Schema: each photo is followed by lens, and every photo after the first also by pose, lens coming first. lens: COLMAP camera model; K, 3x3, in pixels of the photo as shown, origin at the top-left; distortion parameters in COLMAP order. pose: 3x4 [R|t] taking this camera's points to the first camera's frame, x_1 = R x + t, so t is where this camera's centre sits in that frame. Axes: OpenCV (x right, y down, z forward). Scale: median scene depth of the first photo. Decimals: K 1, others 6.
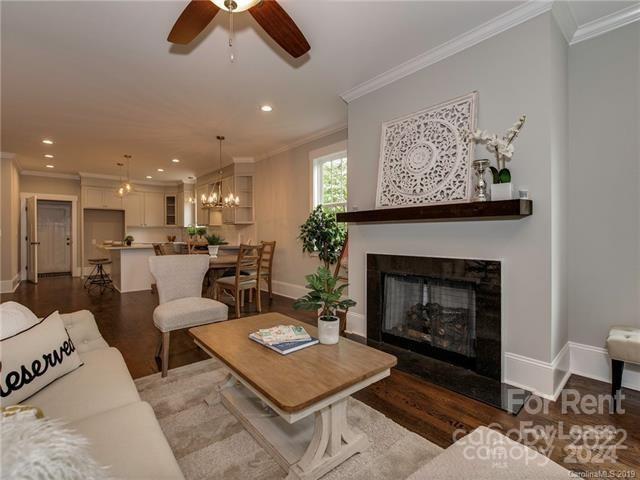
lens RADIAL K [[294.7, 0, 322.8], [0, 294.7, 238.5], [0, 0, 1]] dist [0.000924, 0.000178]
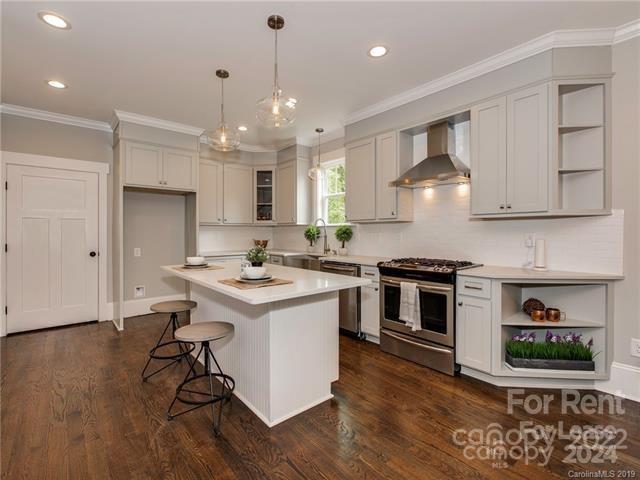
lens RADIAL K [[294.7, 0, 316.8], [0, 294.7, 235.6], [0, 0, 1]] dist [0.000924, 0.000178]
pose [[0.999964, -0.000356, -0.008516, -0.413417], [0.000330, 0.999995, -0.003084, -0.015286], [0.008517, 0.003081, 0.999959, 0.435566]]
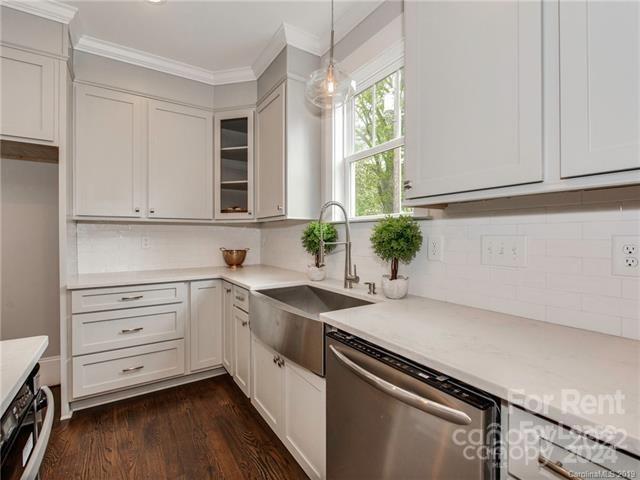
lens RADIAL K [[294.7, 0, 317.8], [0, 294.7, 238.8], [0, 0, 1]] dist [0.000924, 0.000178]
pose [[0.992625, -0.002523, -0.121198, -0.399350], [0.002846, 0.999993, 0.002490, -0.020569], [0.121191, -0.002816, 0.992625, 0.720769]]
